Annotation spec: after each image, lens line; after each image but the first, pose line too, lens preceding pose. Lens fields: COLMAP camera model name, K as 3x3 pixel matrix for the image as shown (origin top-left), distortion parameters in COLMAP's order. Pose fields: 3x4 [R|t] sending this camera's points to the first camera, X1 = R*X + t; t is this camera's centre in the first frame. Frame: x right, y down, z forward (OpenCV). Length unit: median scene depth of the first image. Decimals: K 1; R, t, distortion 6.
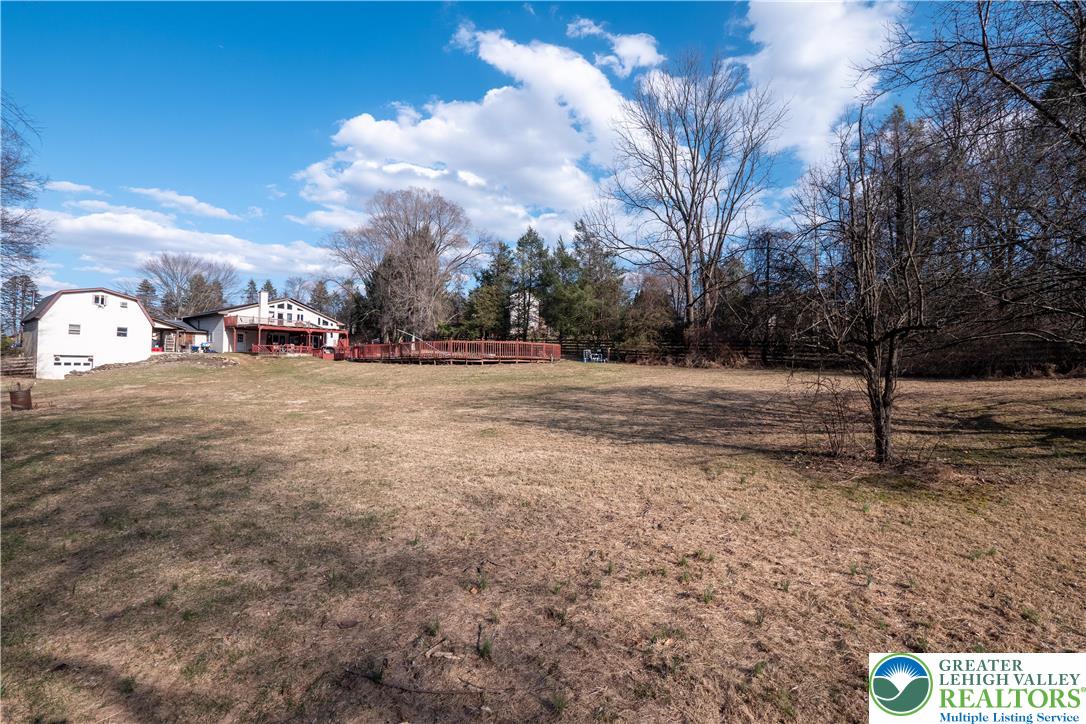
lens RADIAL K [[451.3, 0, 553.0], [0, 451.3, 361.8], [0, 0, 1]] dist [-0.026280, -0.001309]
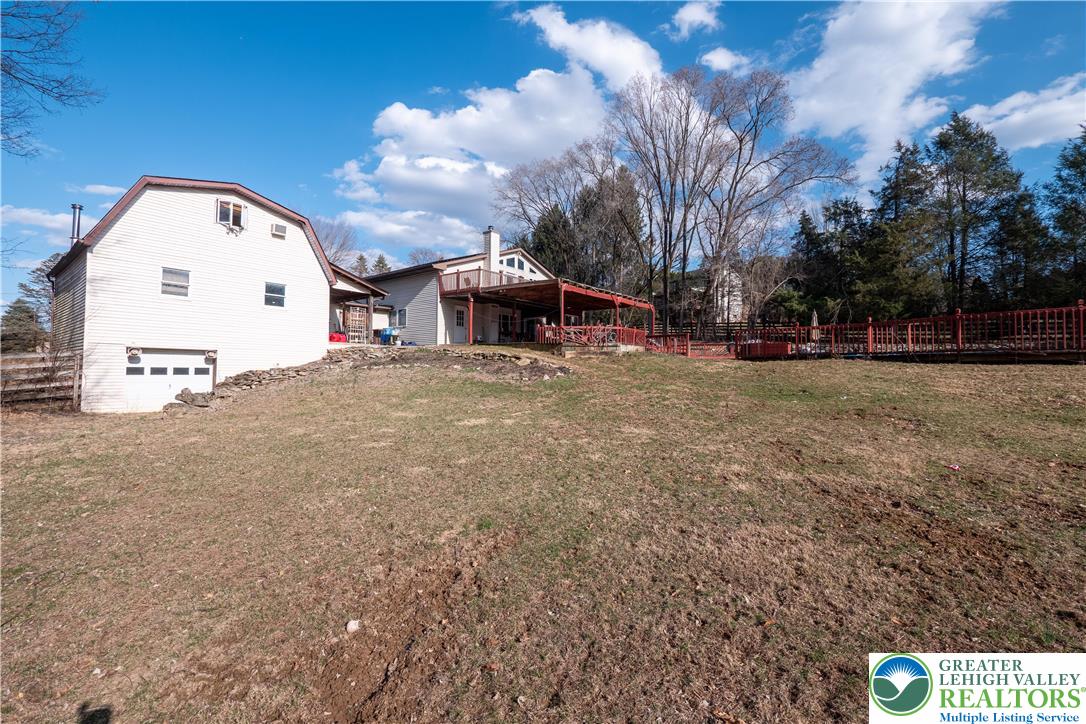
lens RADIAL K [[451.3, 0, 542.5], [0, 451.3, 361.9], [0, 0, 1]] dist [-0.026280, -0.001309]
pose [[0.998404, -0.002265, -0.056421, -0.690529], [0.002183, 0.999996, -0.001524, -0.001770], [0.056424, 0.001398, 0.998406, 0.575923]]
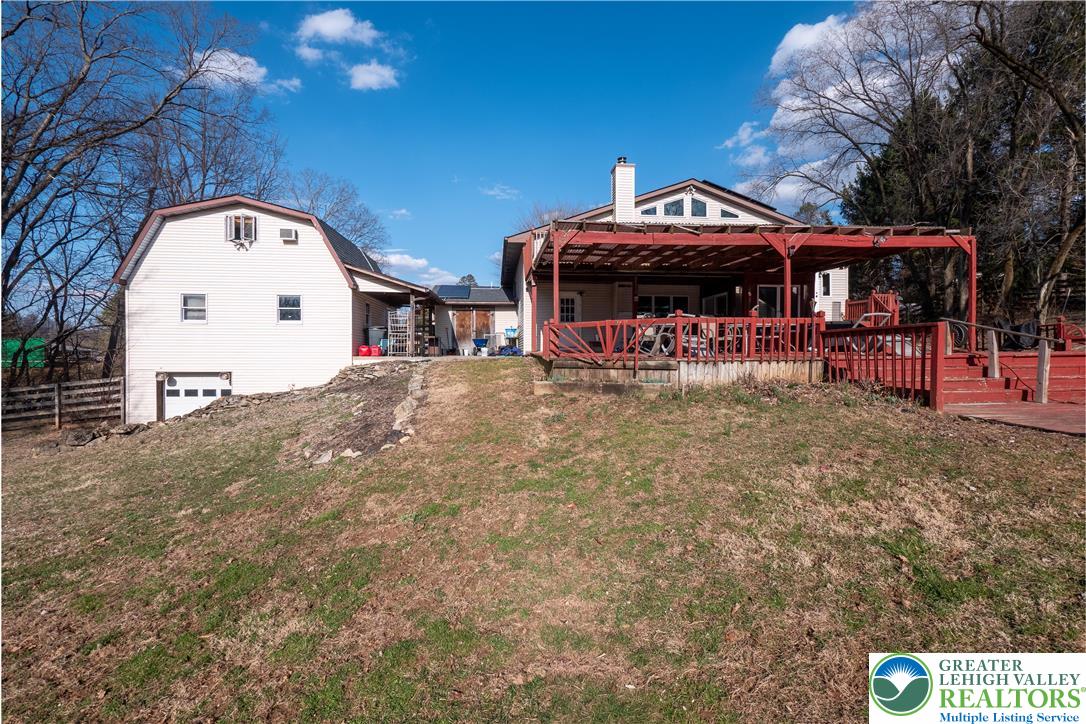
lens RADIAL K [[451.3, 0, 553.5], [0, 451.3, 359.8], [0, 0, 1]] dist [-0.026280, -0.001309]
pose [[0.650038, 0.007410, -0.759866, -0.529392], [0.018026, 0.999521, 0.025168, -0.028279], [0.759688, -0.030057, 0.649592, 0.911148]]
